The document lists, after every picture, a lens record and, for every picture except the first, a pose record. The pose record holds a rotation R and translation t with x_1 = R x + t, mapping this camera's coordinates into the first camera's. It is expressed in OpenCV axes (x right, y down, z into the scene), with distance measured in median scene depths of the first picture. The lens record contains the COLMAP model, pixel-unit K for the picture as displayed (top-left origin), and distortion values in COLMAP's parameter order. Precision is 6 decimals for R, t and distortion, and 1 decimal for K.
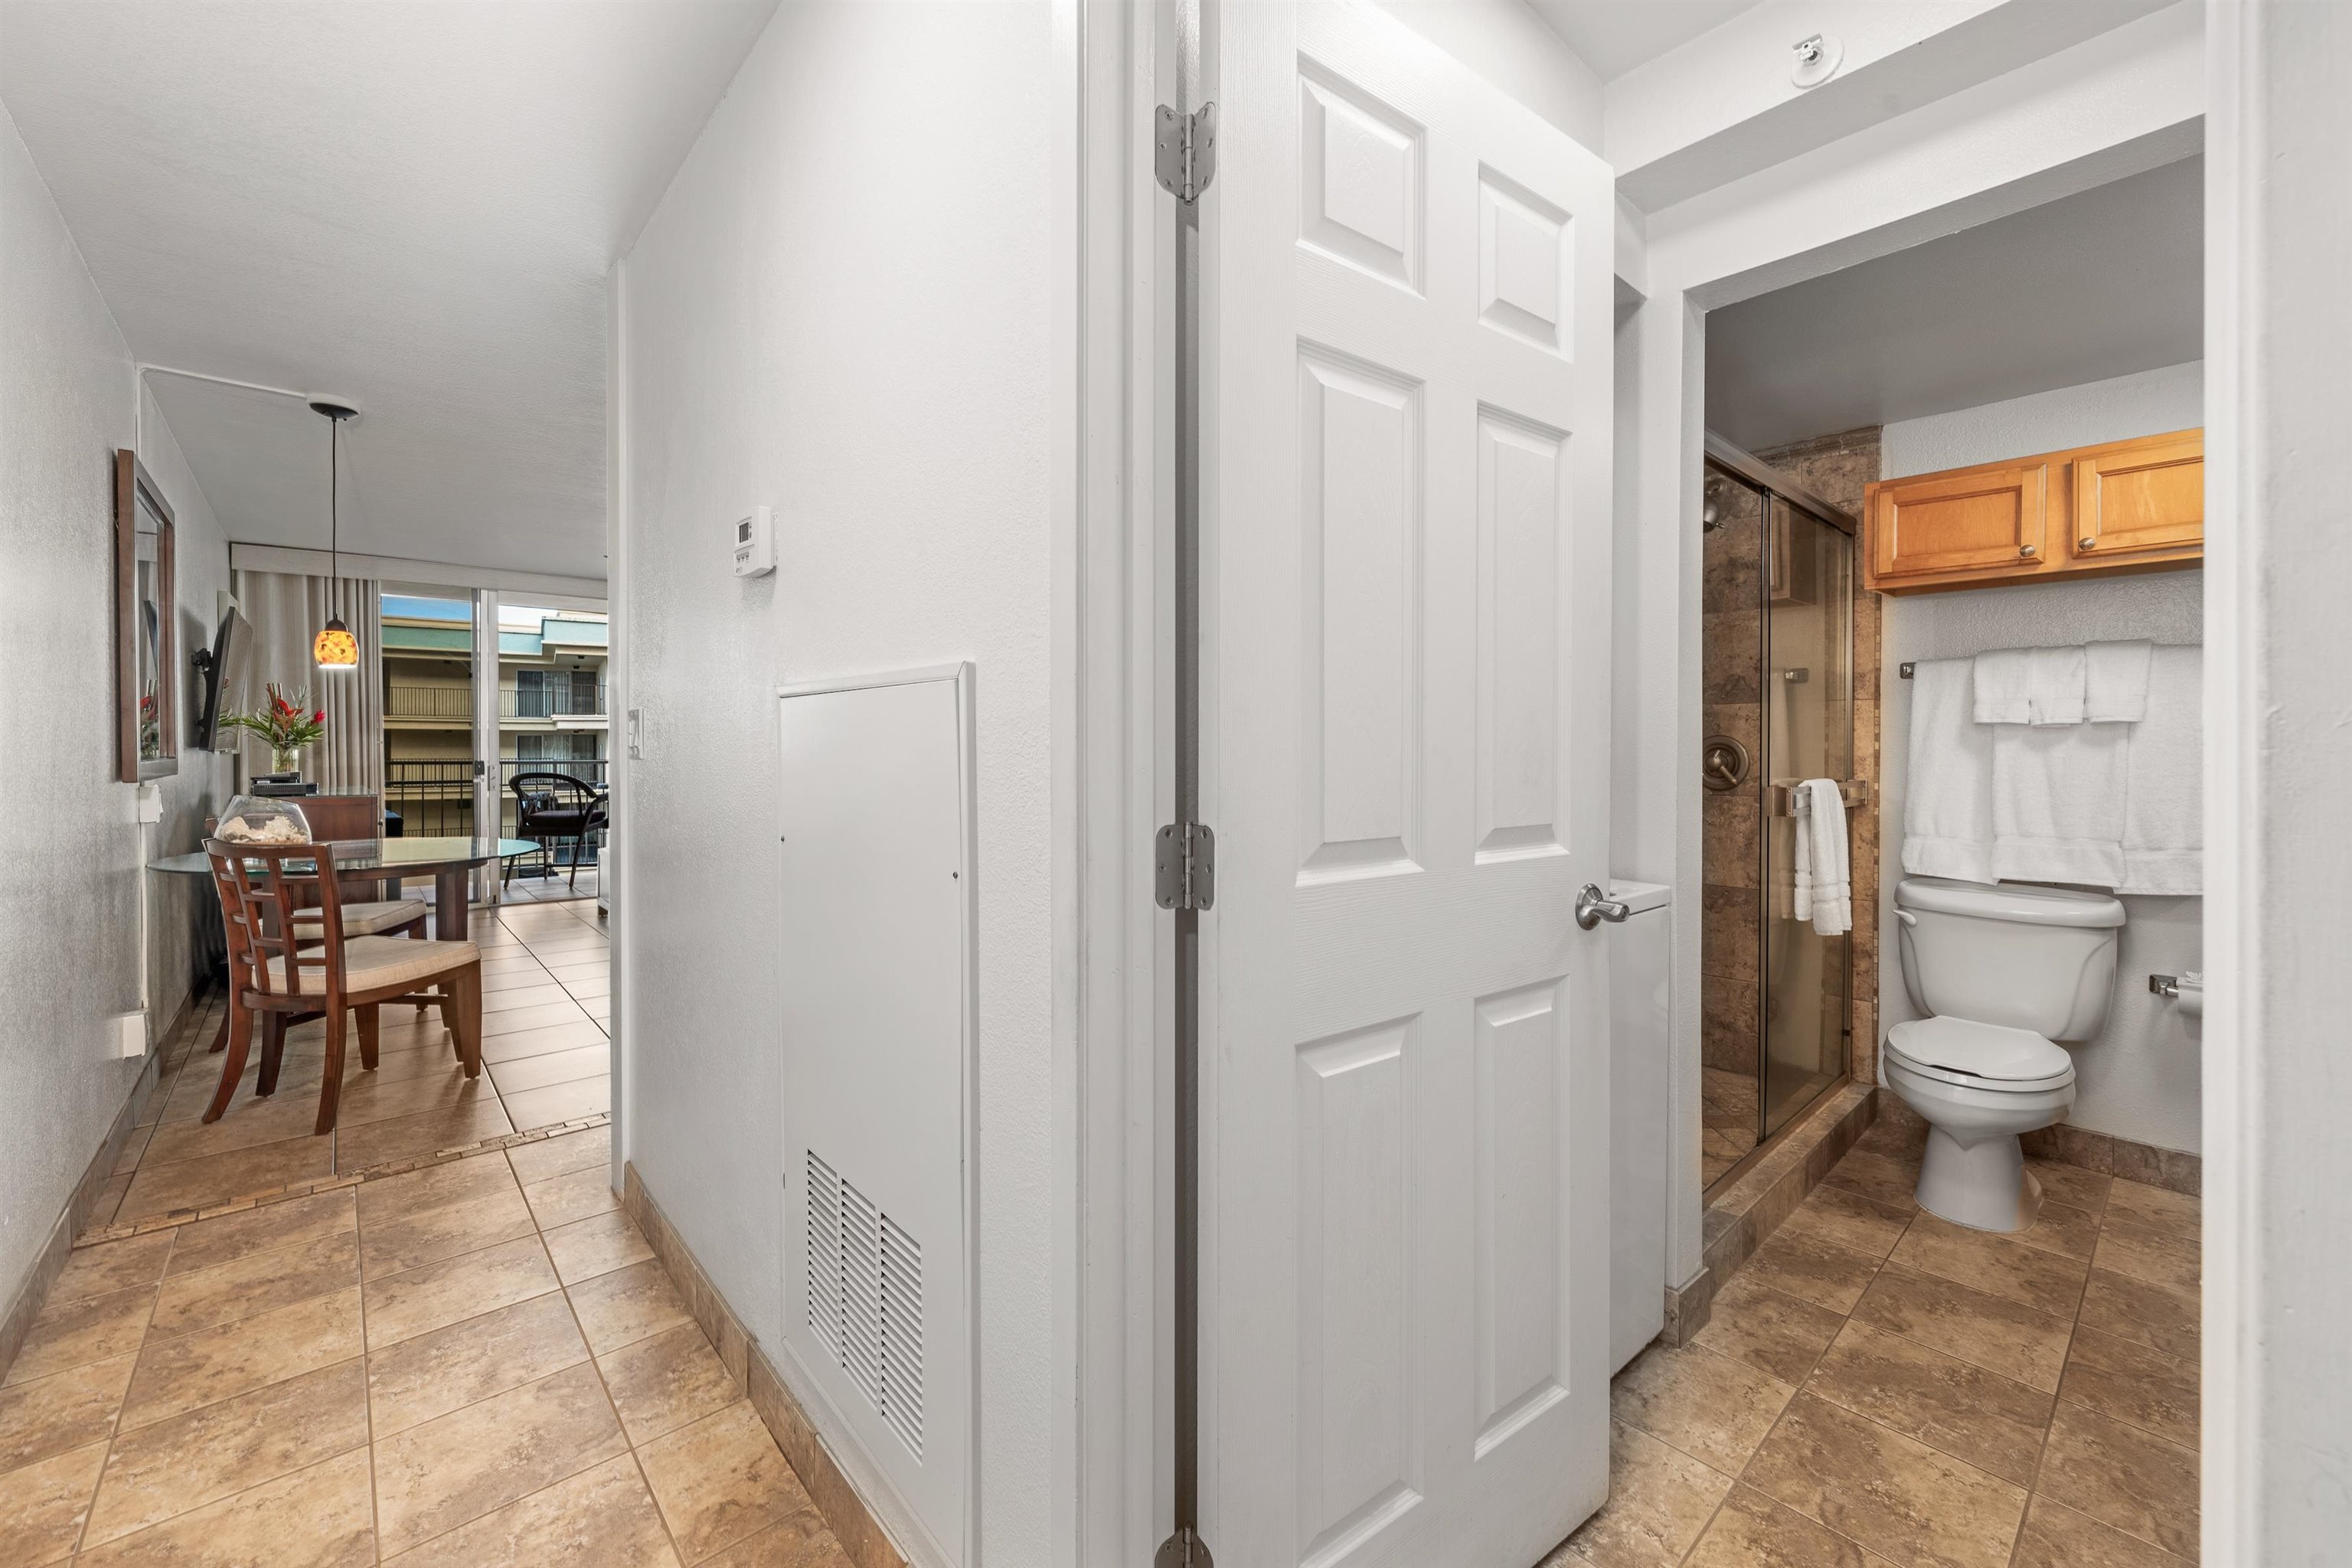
lens RADIAL K [[1079.8, 0, 1145.0], [0, 1079.8, 753.7], [0, 0, 1]] dist [0.000210, 0.000461]
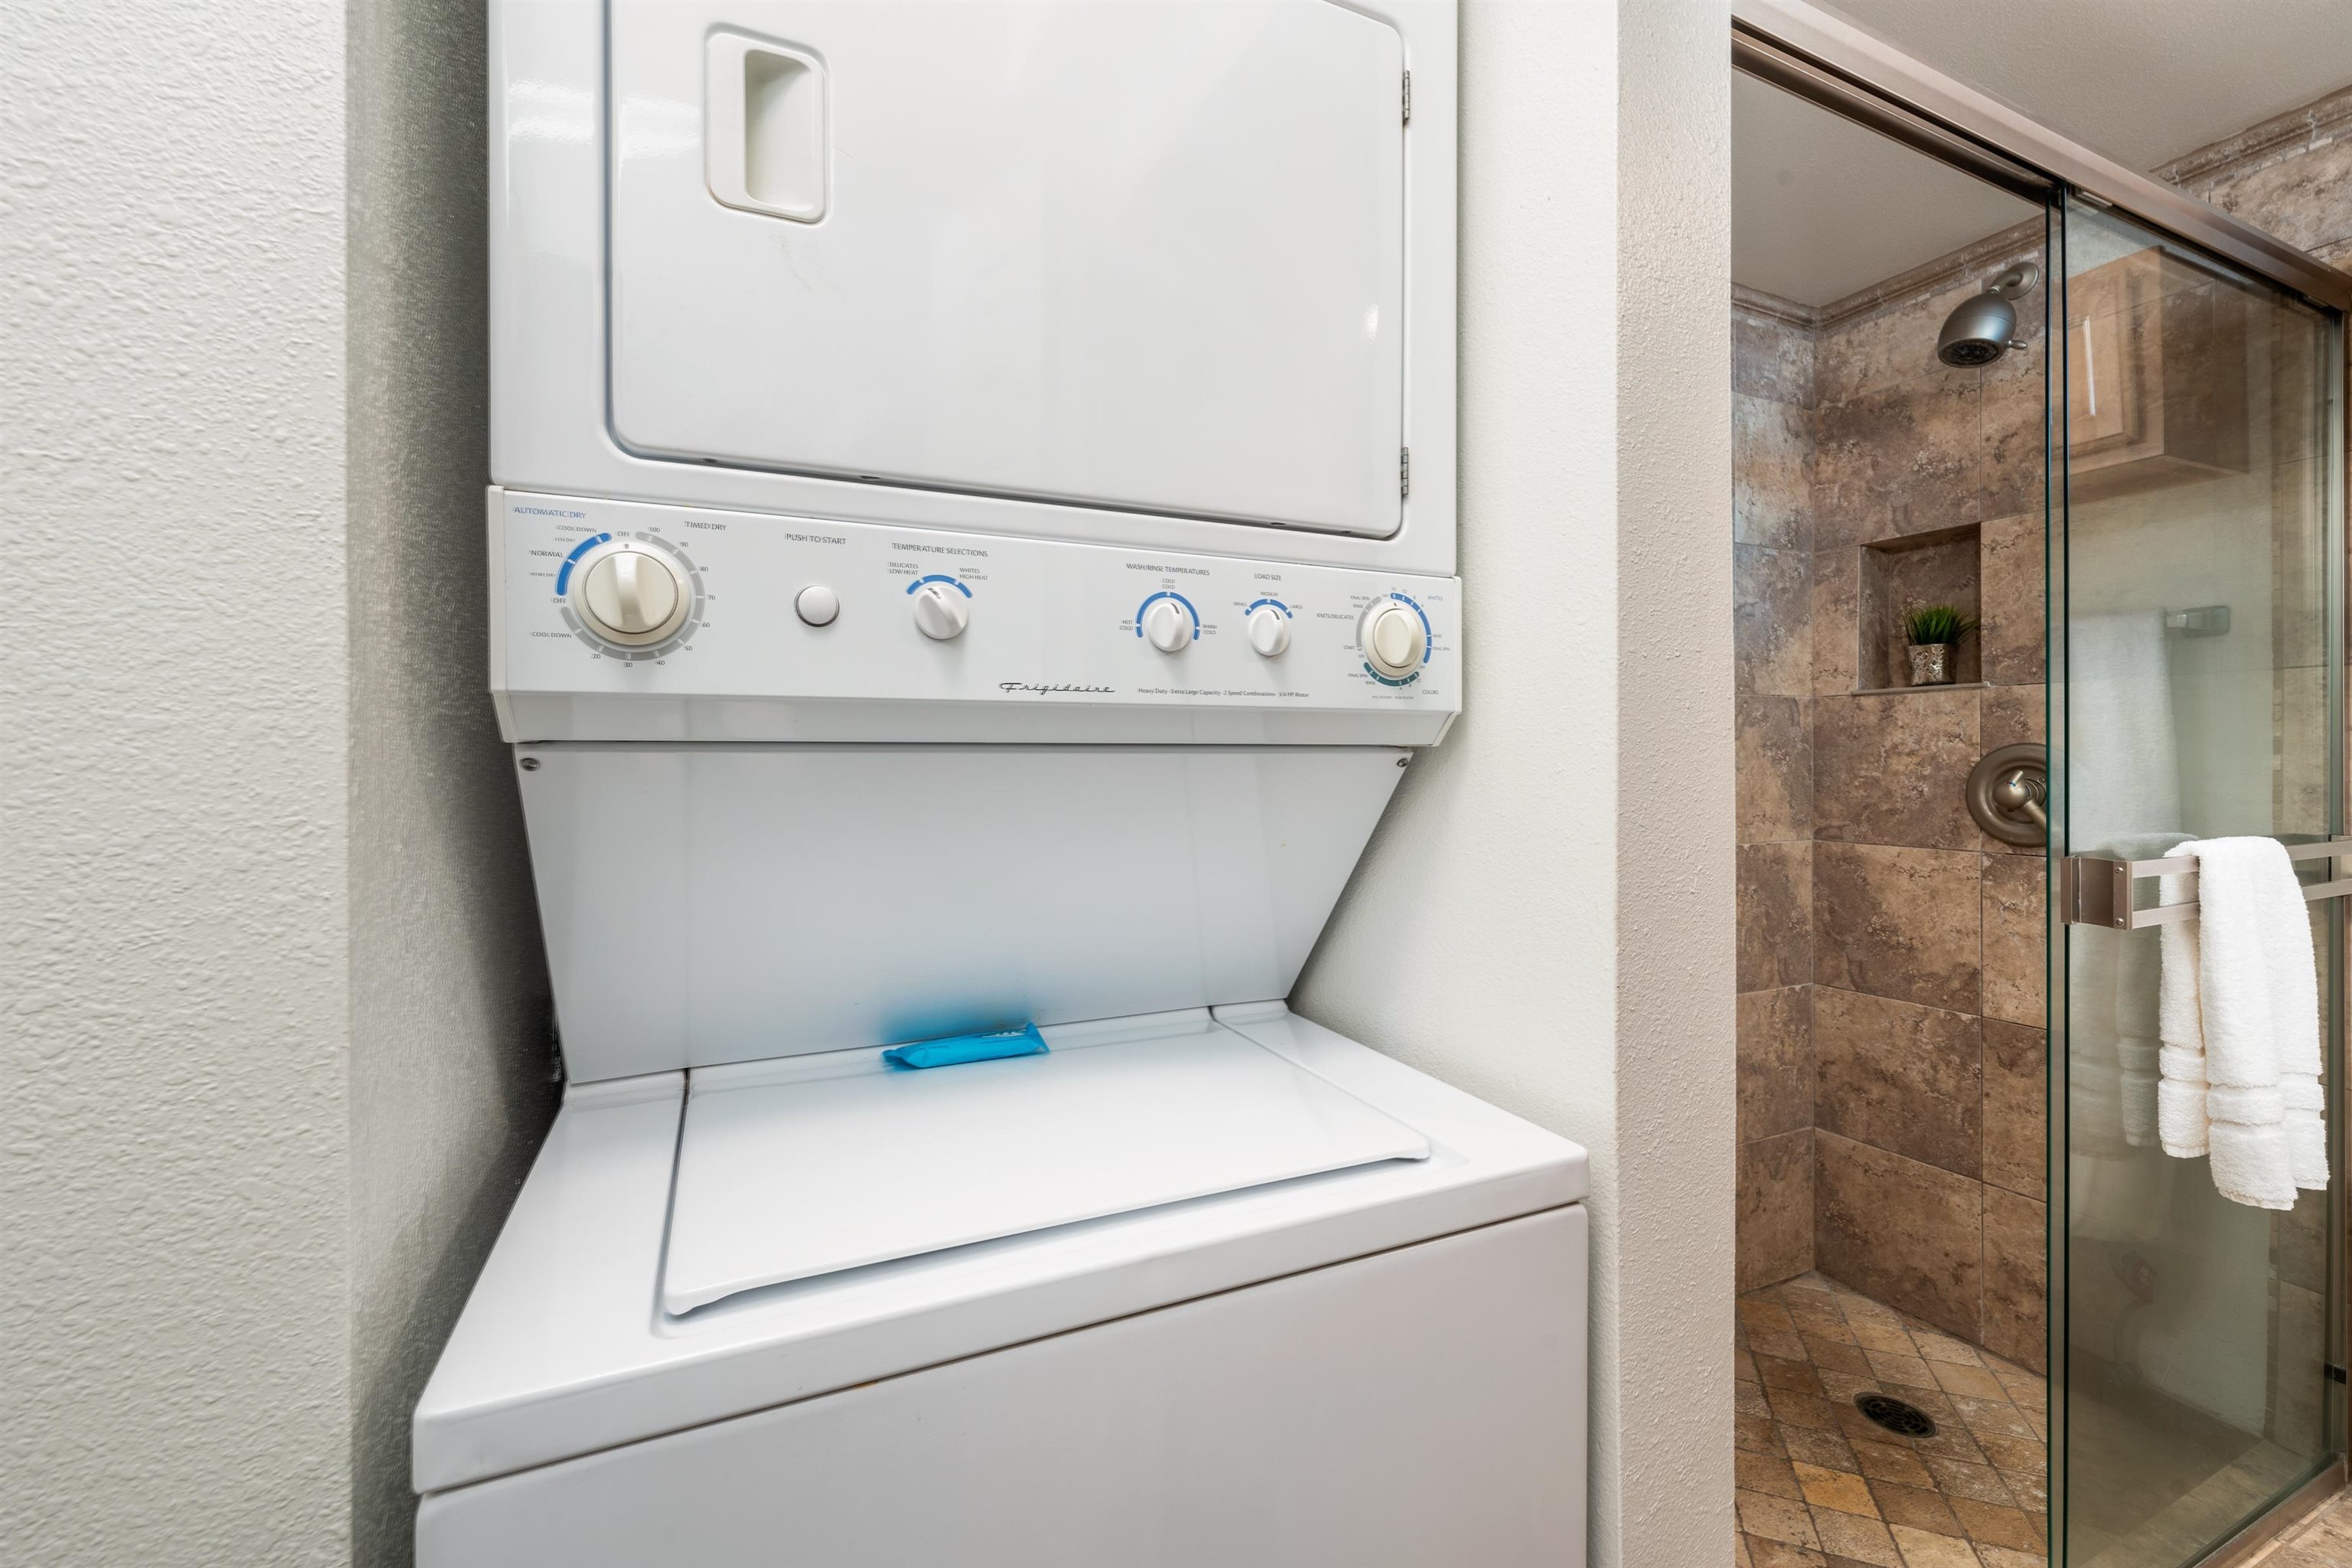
lens RADIAL K [[1023.4, 0, 1178.5], [0, 1023.4, 765.9], [0, 0, 1]] dist [0.002267, -0.000545]
pose [[0.948420, -0.006086, -0.316958, 0.356733], [0.005227, 0.999980, -0.003559, -0.007765], [0.316973, 0.001718, 0.948433, 0.472557]]
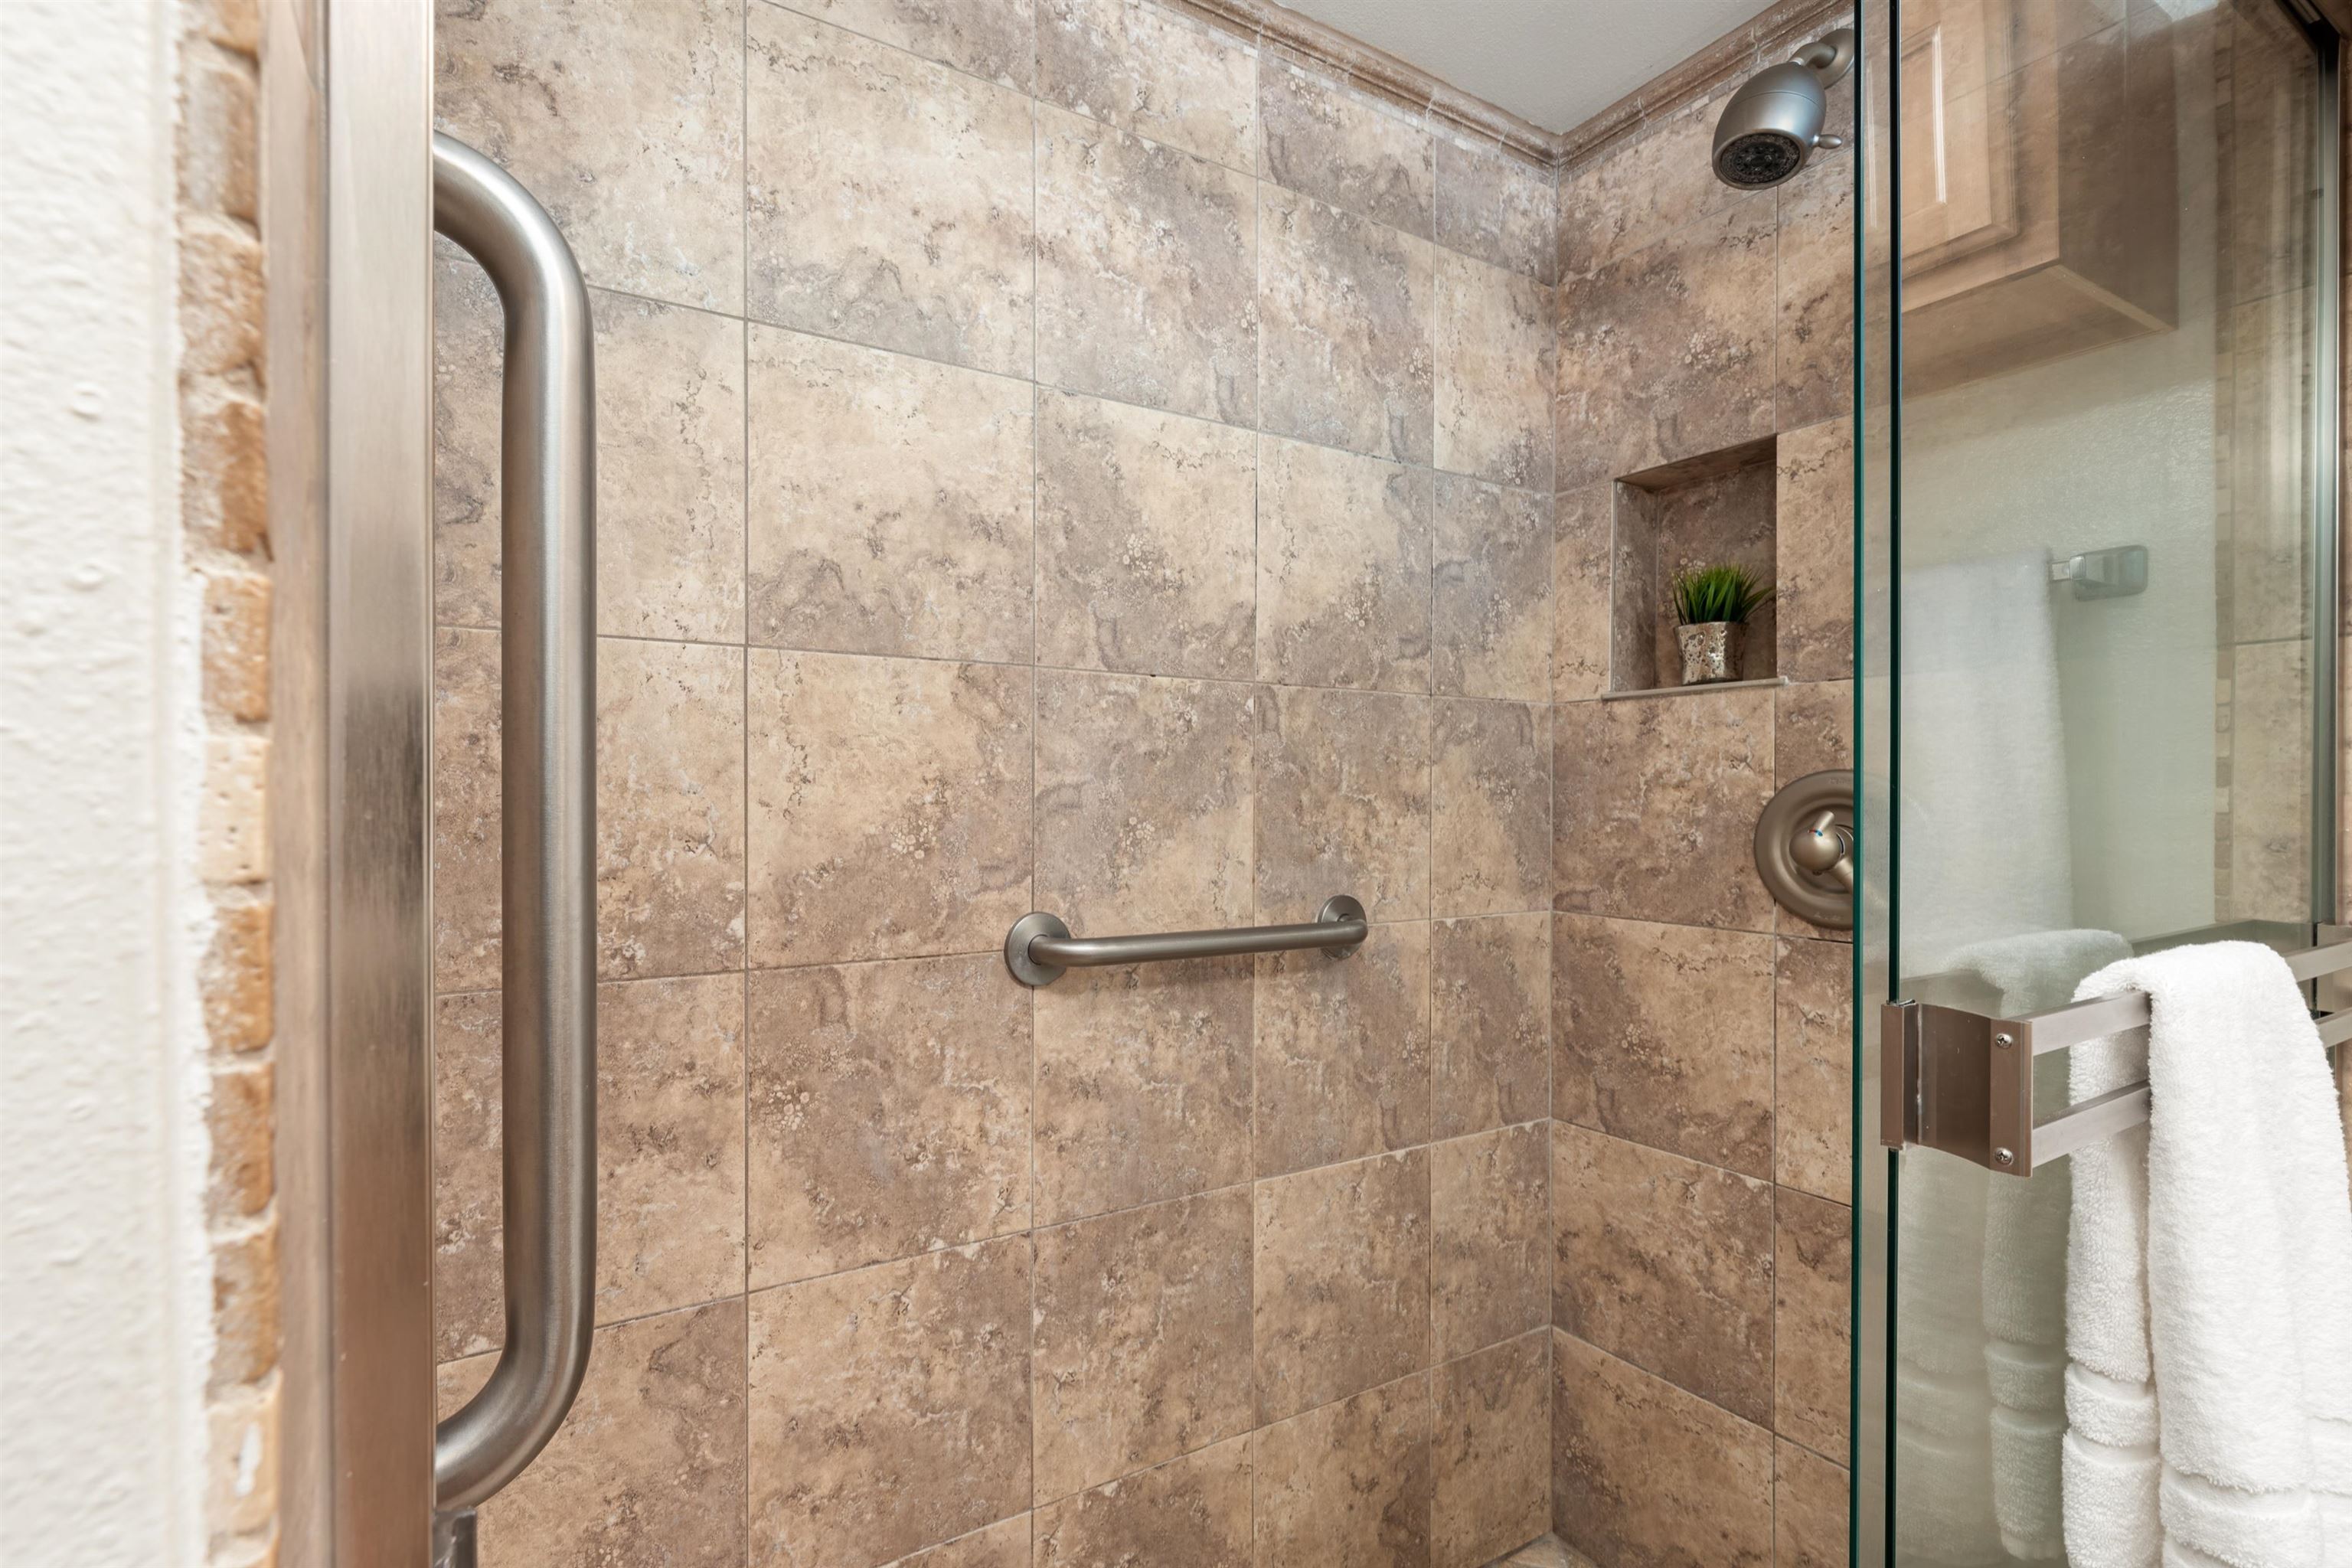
lens RADIAL K [[878.9, 0, 1247.1], [0, 878.9, 803.3], [0, 0, 1]] dist [0.000773, -0.000341]
pose [[0.969359, -0.002387, -0.245637, 0.493538], [0.002368, 0.999997, -0.000370, -0.008143], [0.245637, -0.000223, 0.969362, 0.800997]]
